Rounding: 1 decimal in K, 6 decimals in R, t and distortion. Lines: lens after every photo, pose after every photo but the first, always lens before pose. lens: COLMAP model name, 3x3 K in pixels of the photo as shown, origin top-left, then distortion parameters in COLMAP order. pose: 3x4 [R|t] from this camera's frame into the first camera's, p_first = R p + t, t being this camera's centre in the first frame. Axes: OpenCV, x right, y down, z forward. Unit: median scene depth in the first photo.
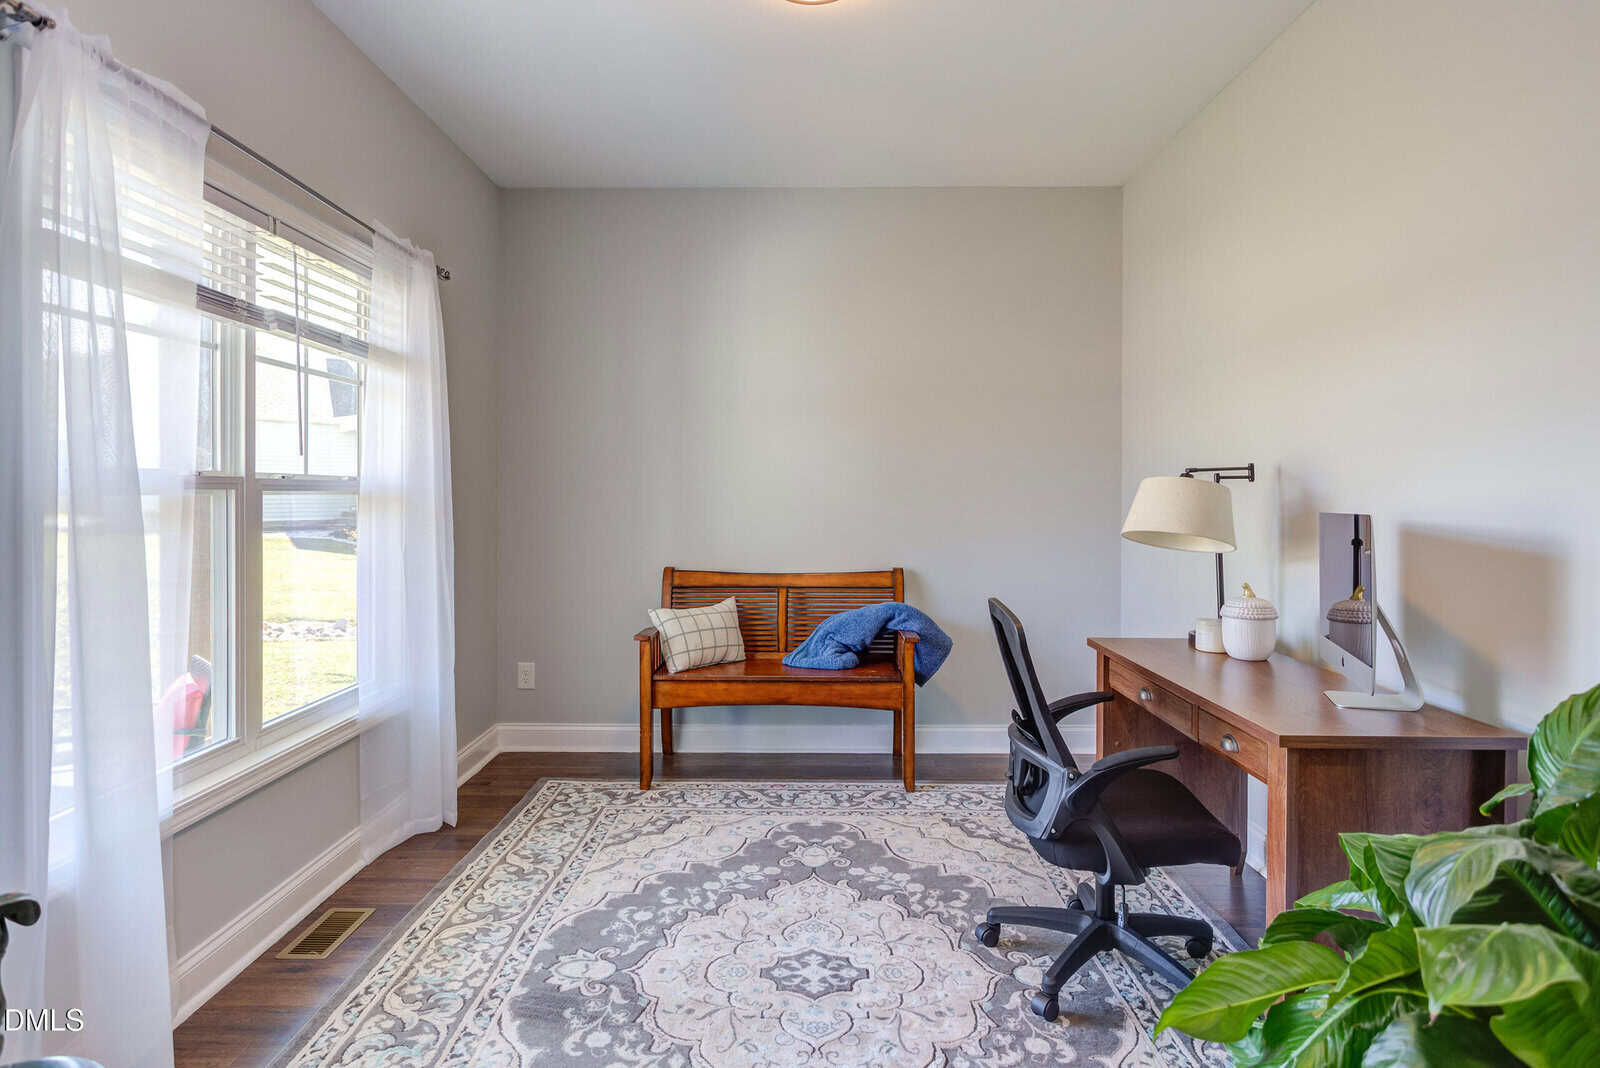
lens RADIAL K [[882.1, 0, 819.1], [0, 882.1, 509.9], [0, 0, 1]] dist [0.004817, 0.000533]
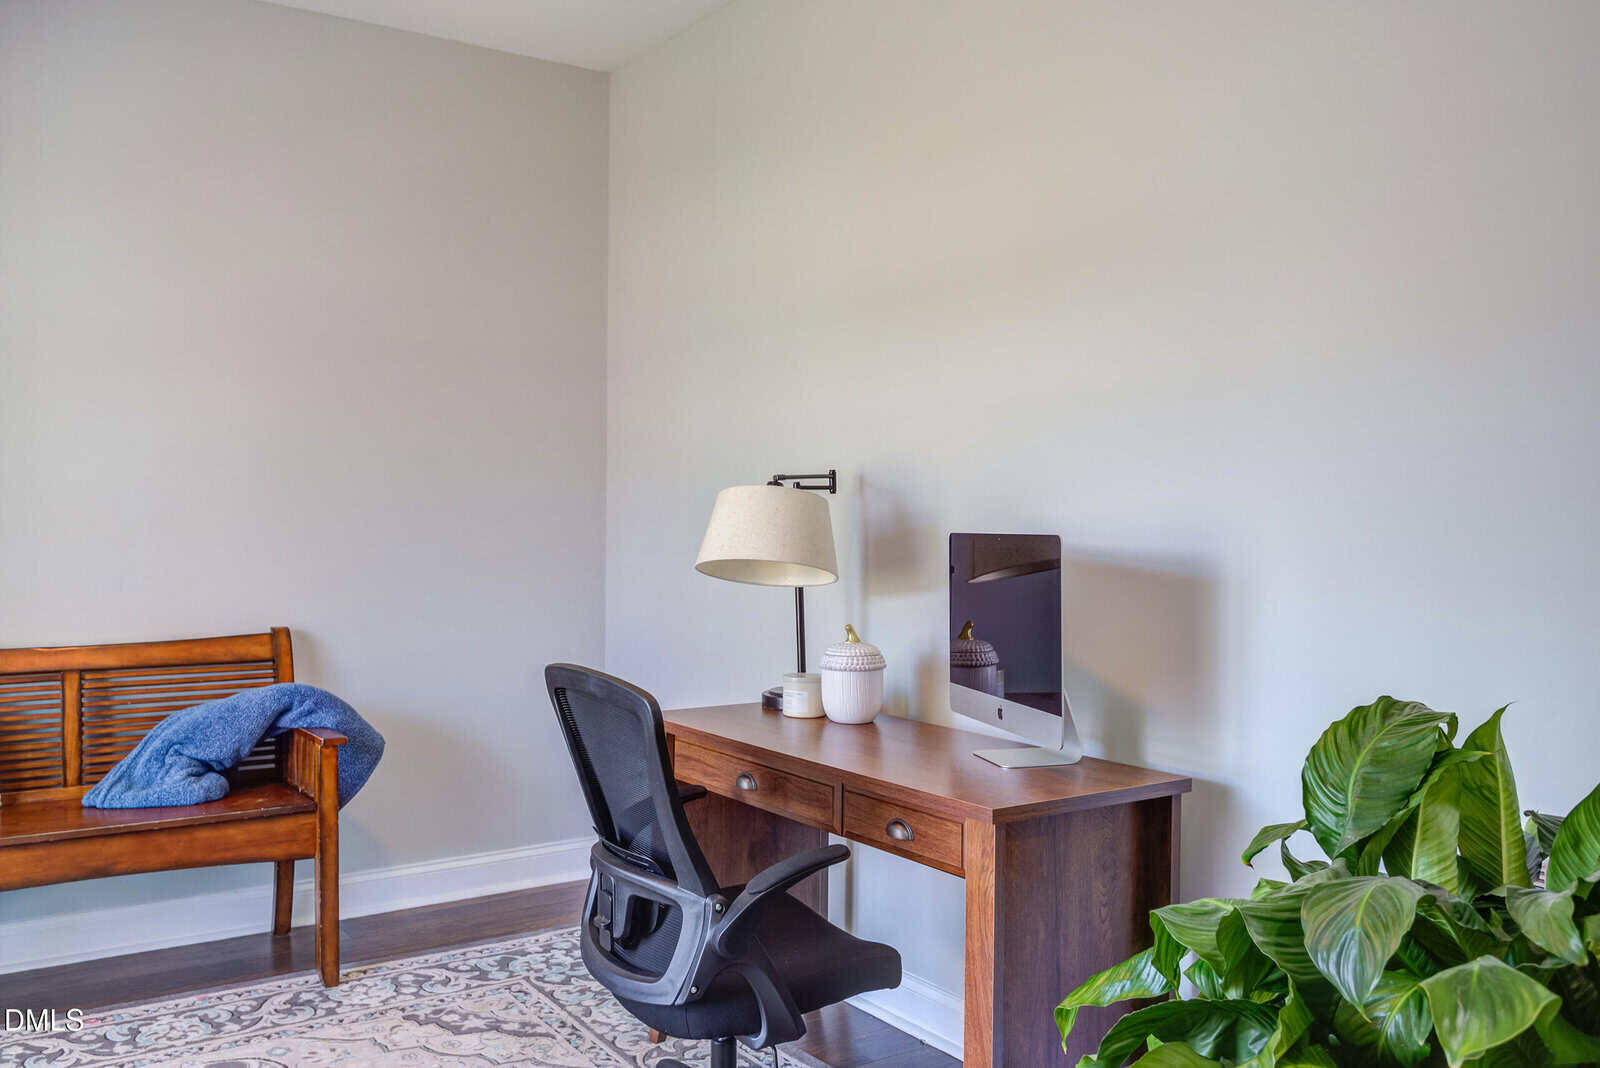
lens RADIAL K [[1307.5, 0, 800.0], [0, 1307.5, 534.0], [0, 0, 1]] dist [0.005391, -0.041838]
pose [[0.825025, -0.007002, 0.565052, -0.145701], [0.005296, 0.999975, 0.004659, -0.001521], [-0.565071, -0.000852, 0.825042, 0.056866]]
